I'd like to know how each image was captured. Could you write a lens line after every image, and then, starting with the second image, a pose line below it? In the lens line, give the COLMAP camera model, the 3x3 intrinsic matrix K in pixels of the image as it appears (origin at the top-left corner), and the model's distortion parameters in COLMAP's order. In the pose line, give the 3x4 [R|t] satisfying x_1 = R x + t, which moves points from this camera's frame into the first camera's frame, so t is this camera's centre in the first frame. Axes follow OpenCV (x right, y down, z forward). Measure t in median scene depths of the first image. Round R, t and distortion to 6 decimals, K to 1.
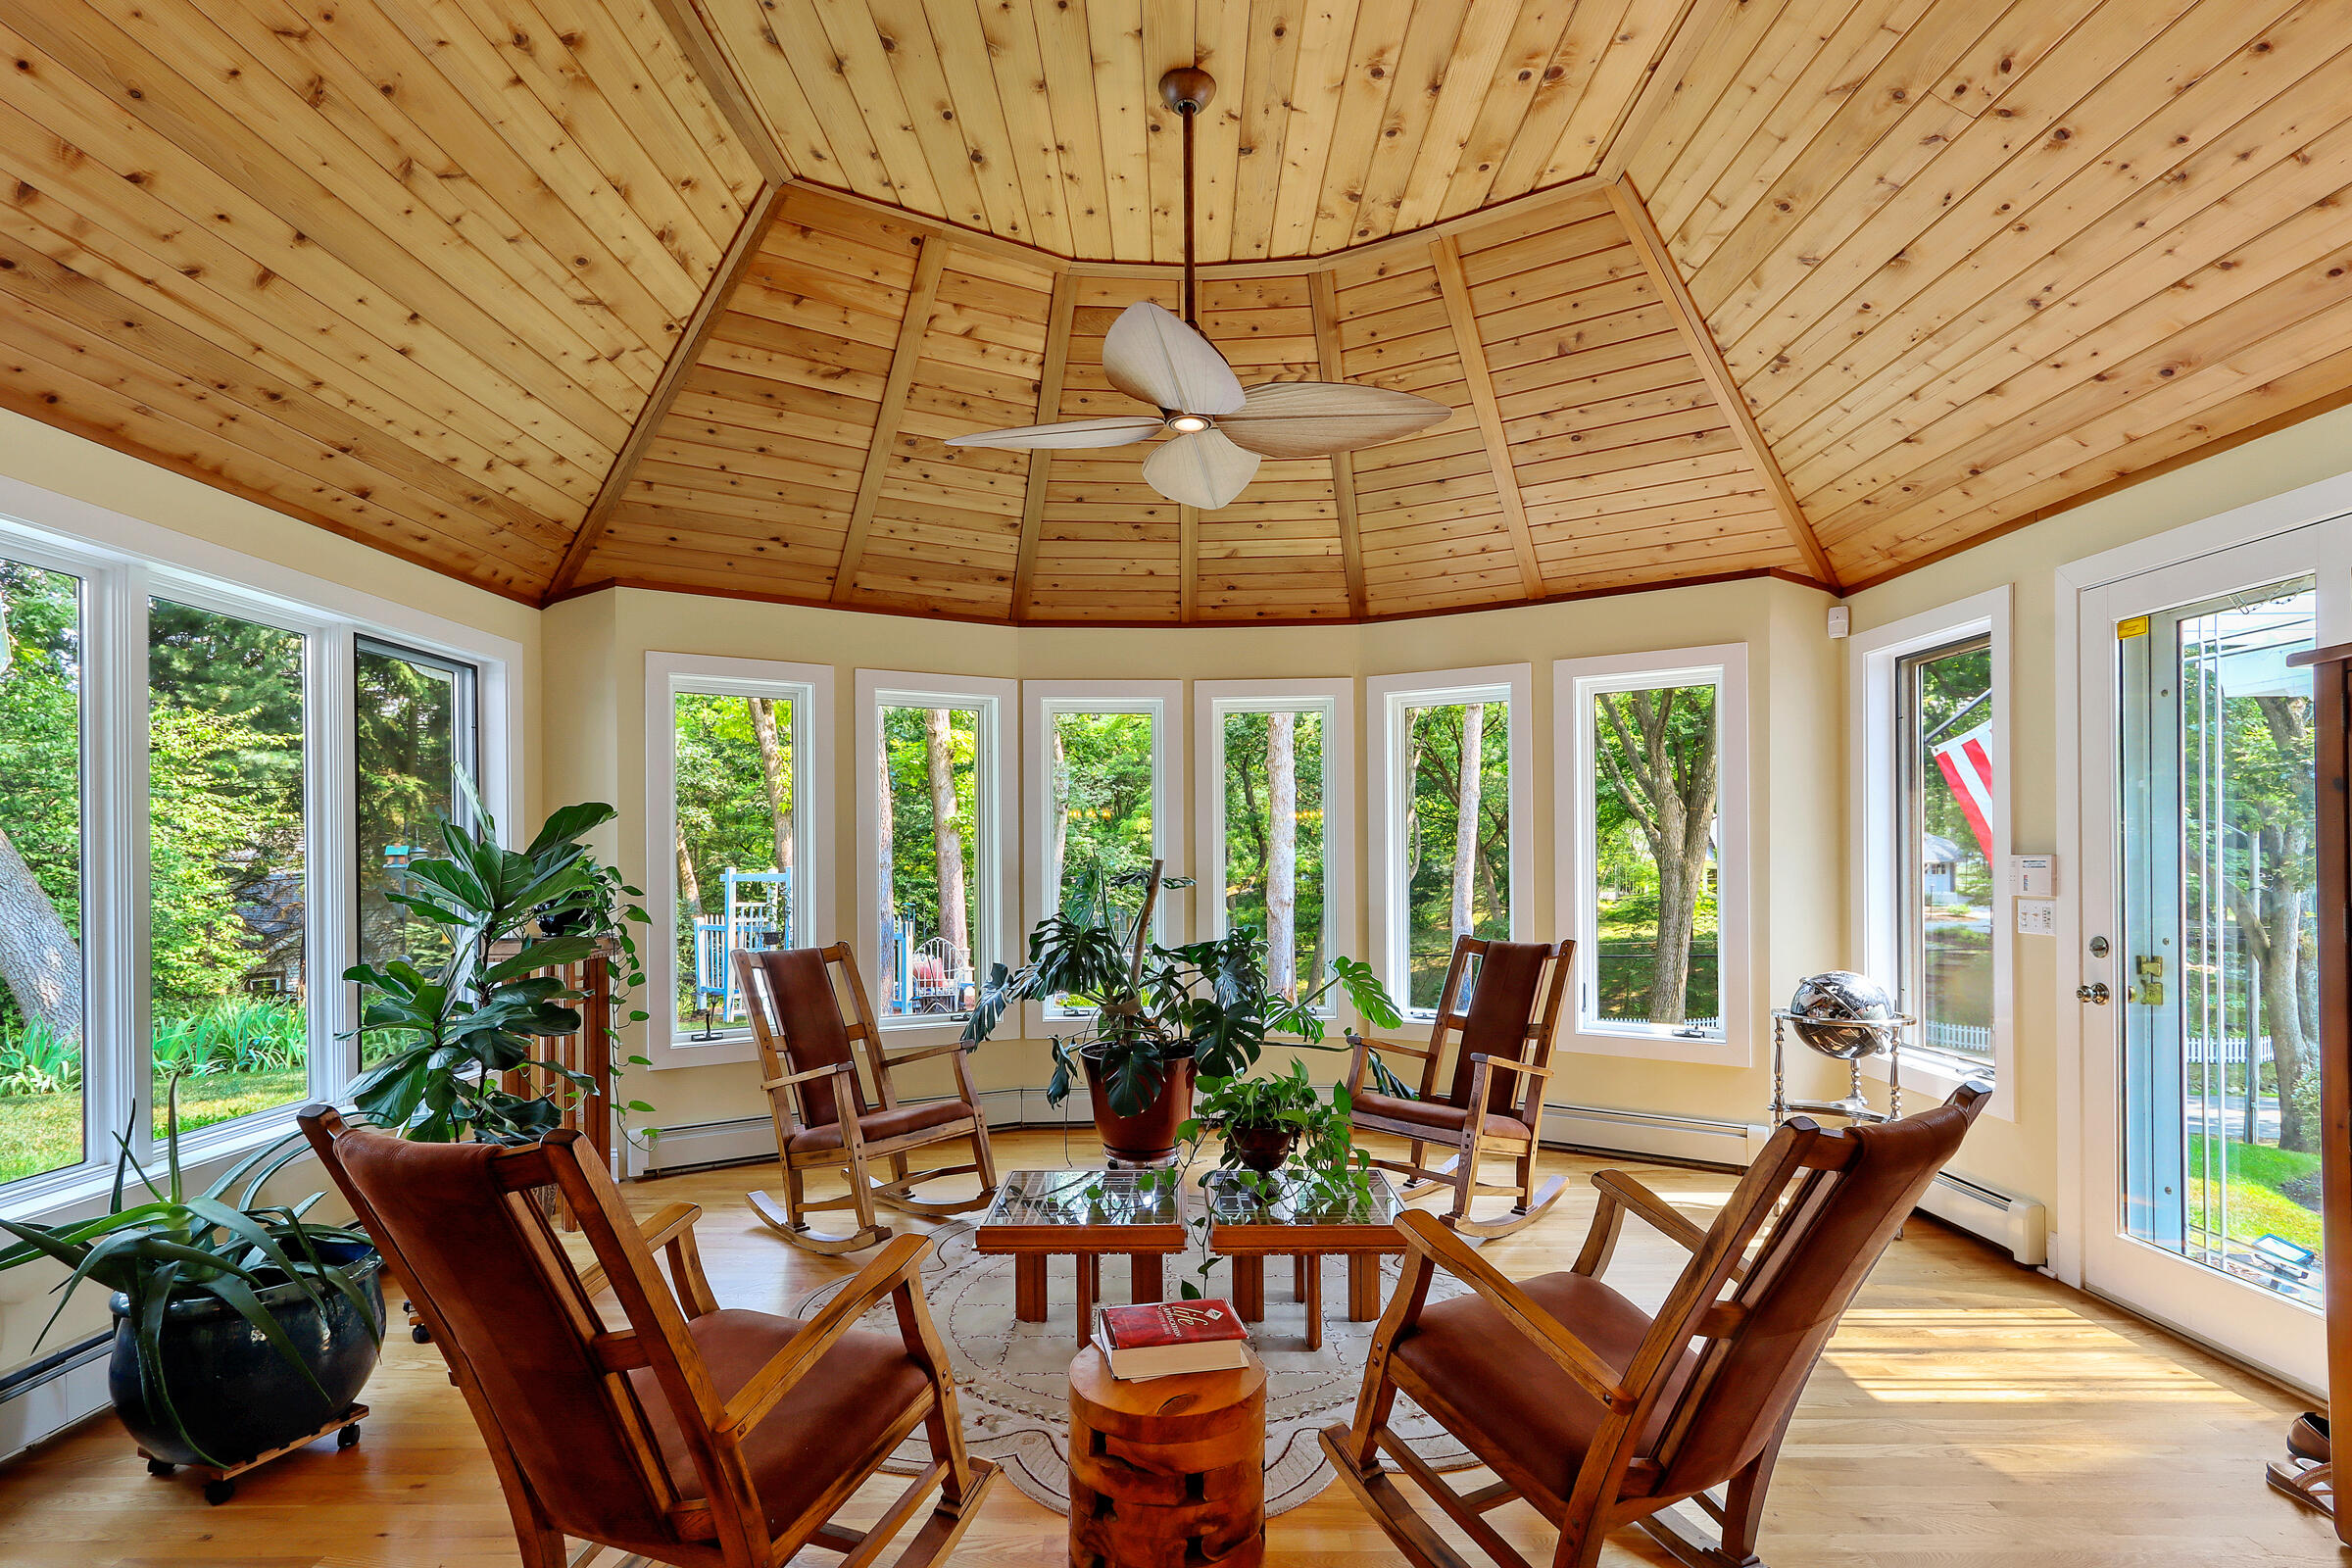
lens RADIAL K [[1114.4, 0, 1143.0], [0, 1114.4, 854.4], [0, 0, 1]] dist [0.008913, 0.002916]
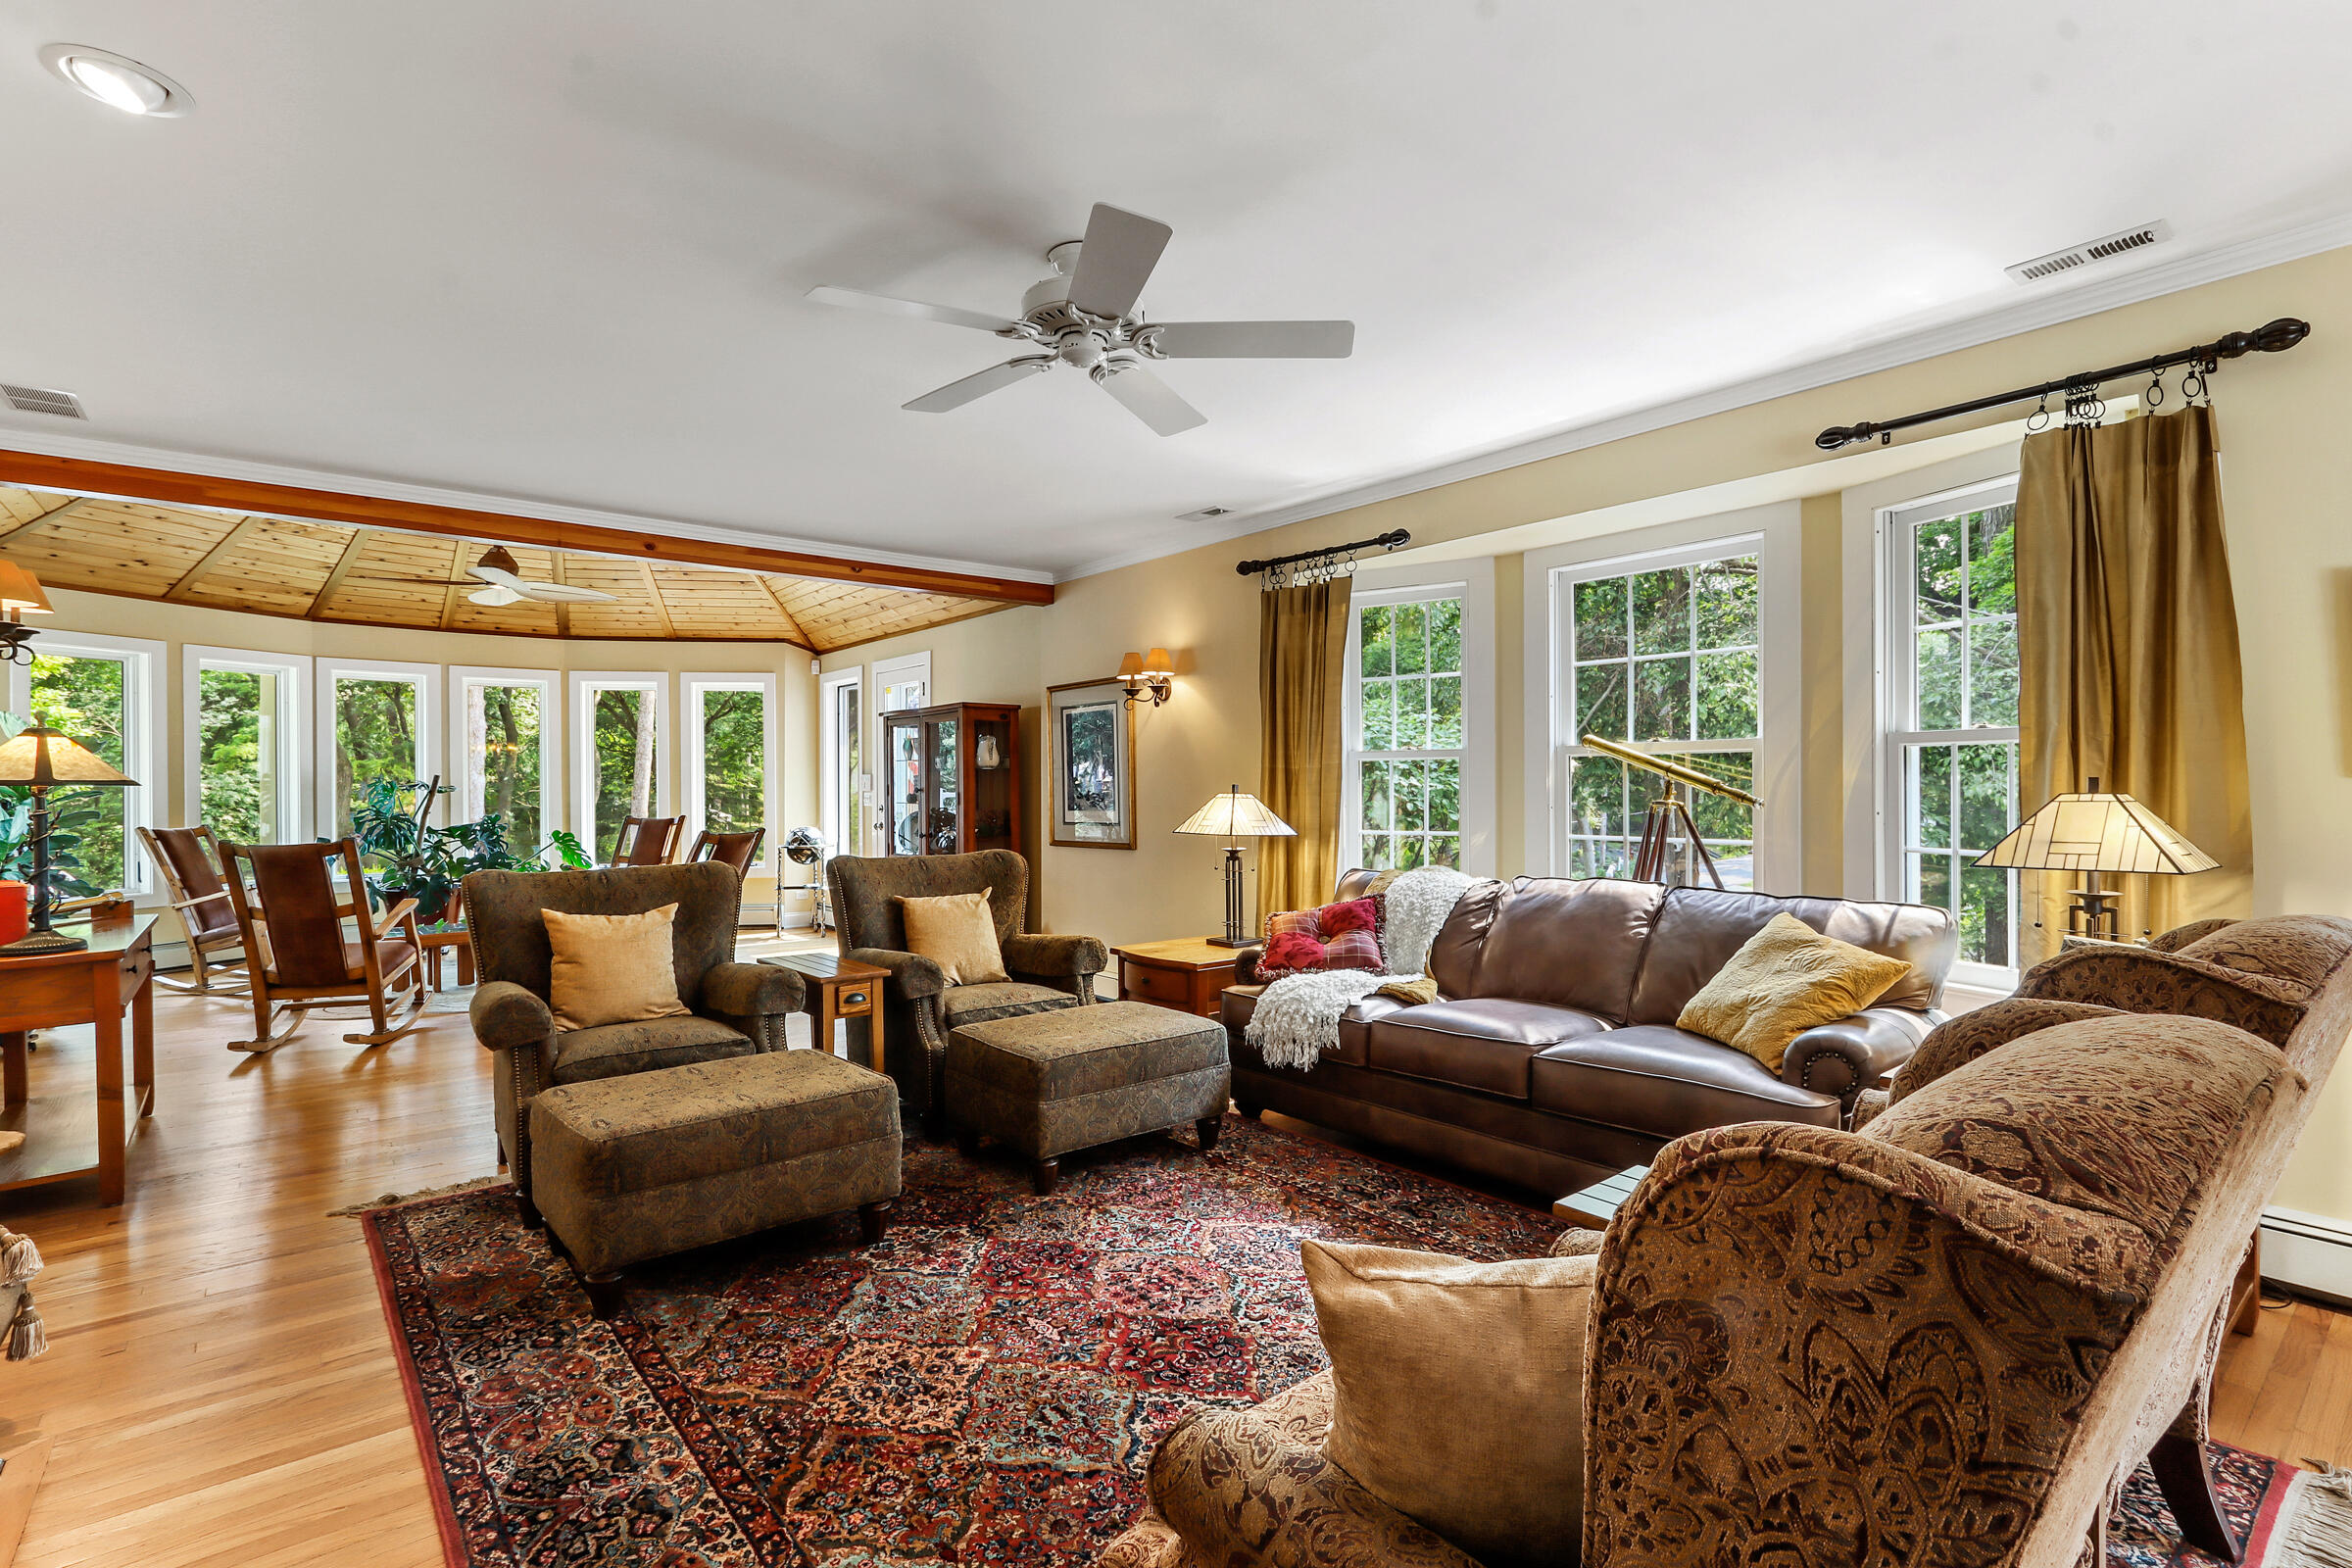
lens RADIAL K [[1114.4, 0, 1163.0], [0, 1114.4, 786.4], [0, 0, 1]] dist [0.008913, 0.002916]
pose [[0.757805, 0.003637, 0.652471, -0.258452], [-0.001789, 0.999992, -0.003496, 0.025852], [-0.652478, 0.001481, 0.757806, -1.016938]]
